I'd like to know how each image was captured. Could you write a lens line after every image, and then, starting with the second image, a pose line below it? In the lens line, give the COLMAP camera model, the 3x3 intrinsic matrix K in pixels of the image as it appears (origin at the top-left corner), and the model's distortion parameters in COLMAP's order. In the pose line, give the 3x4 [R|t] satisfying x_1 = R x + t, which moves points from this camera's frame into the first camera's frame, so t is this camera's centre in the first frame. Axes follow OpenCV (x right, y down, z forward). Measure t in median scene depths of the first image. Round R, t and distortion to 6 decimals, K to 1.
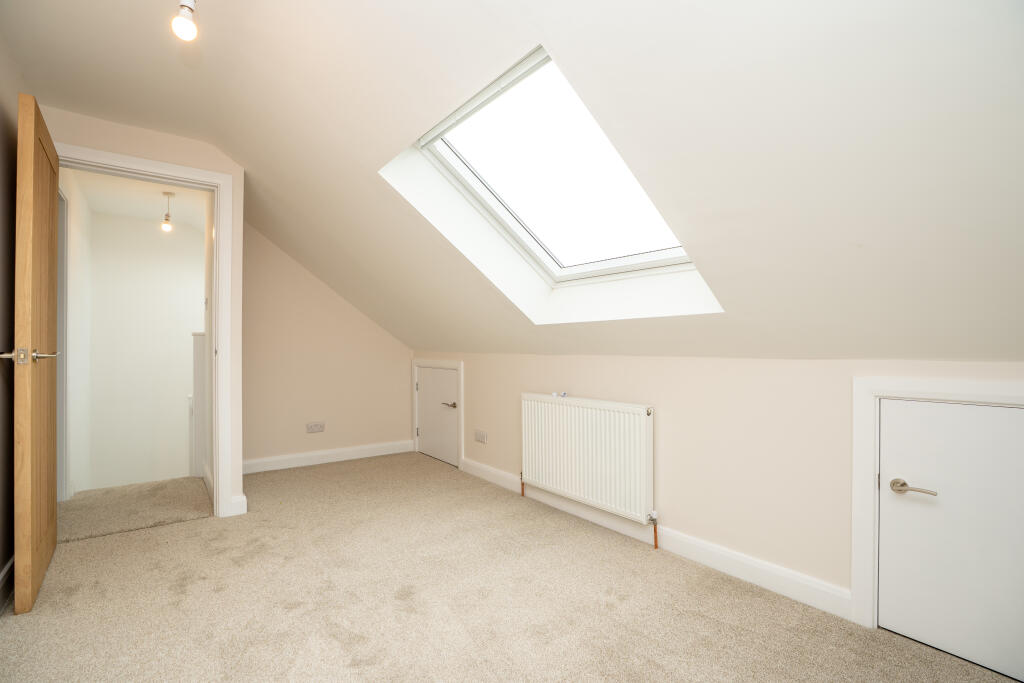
lens RADIAL K [[478.3, 0, 513.1], [0, 478.3, 350.0], [0, 0, 1]] dist [-0.042325, 0.004297]
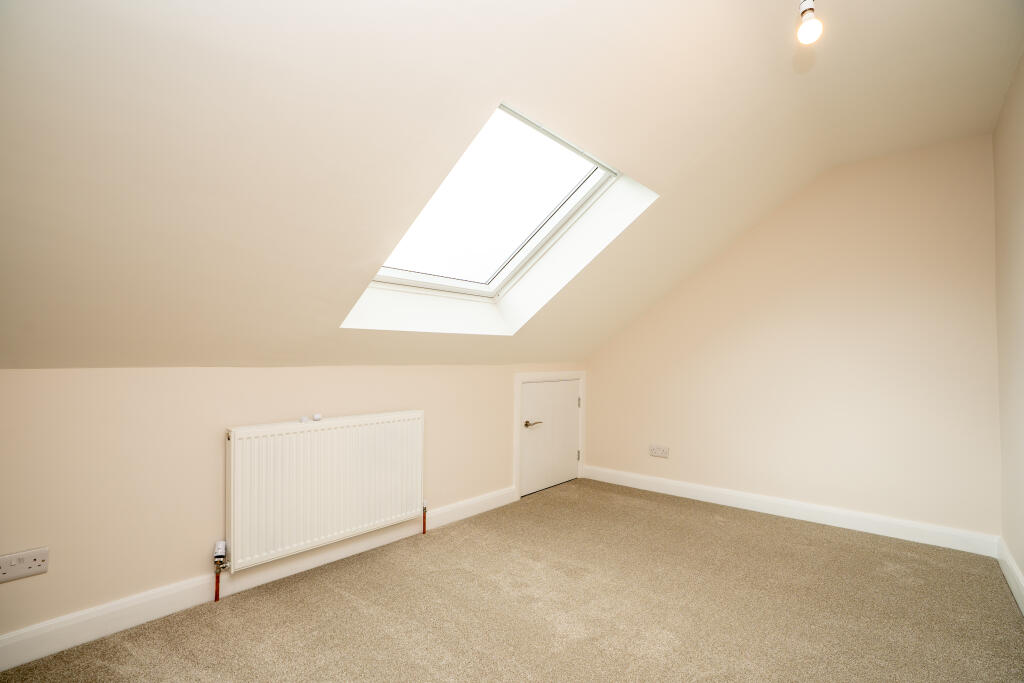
lens RADIAL K [[478.3, 0, 512.7], [0, 478.3, 336.6], [0, 0, 1]] dist [-0.042325, 0.004297]
pose [[-0.221760, 0.035183, 0.974466, -0.872666], [-0.011796, 0.999179, -0.038759, -0.013880], [-0.975030, -0.020090, -0.221163, 1.051739]]
